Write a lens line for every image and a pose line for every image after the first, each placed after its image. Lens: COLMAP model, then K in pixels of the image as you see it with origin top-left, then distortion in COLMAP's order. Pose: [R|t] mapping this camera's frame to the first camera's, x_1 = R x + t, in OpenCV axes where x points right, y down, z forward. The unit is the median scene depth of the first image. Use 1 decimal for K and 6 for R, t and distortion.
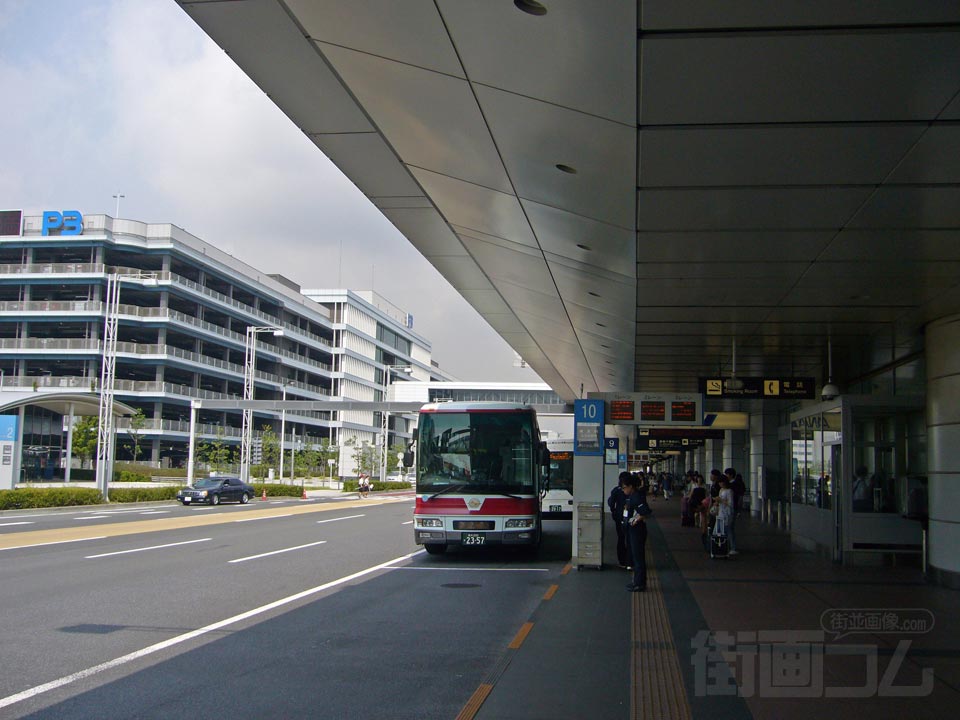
lens RADIAL K [[1054.8, 0, 484.0], [0, 1054.8, 363.1], [0, 0, 1]] dist [-0.040702, 0.000000]
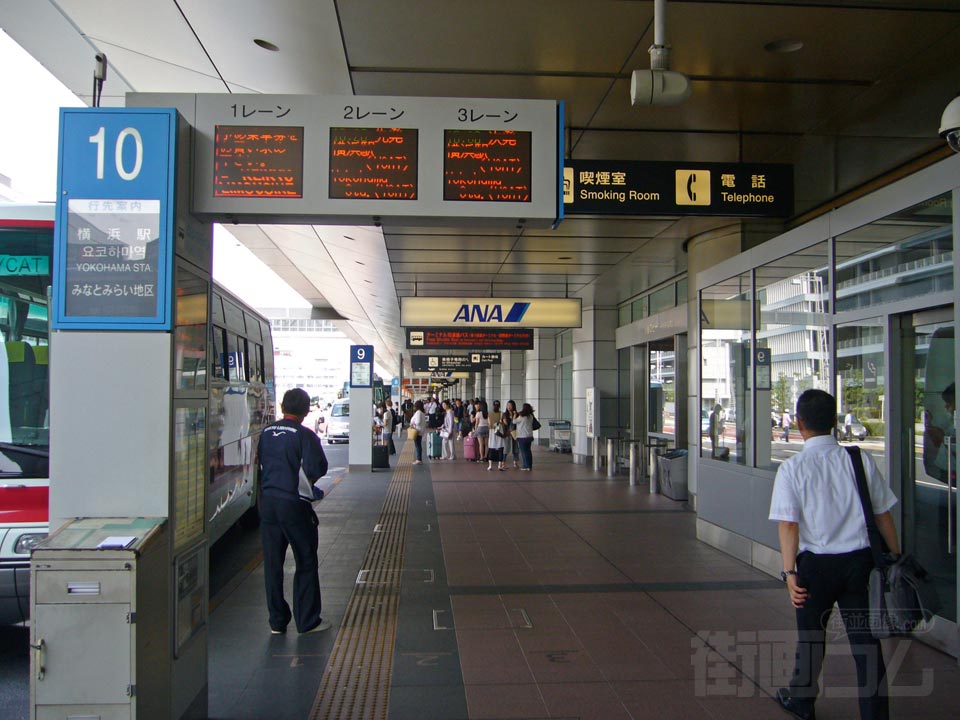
lens RADIAL K [[1054.8, 0, 480.3], [0, 1054.8, 360.3], [0, 0, 1]] dist [-0.040702, 0.000000]
pose [[0.980974, -0.007599, 0.193991, 0.069028], [-0.004917, 0.997941, 0.063955, 0.039680], [-0.194078, -0.063692, 0.978916, 0.375213]]
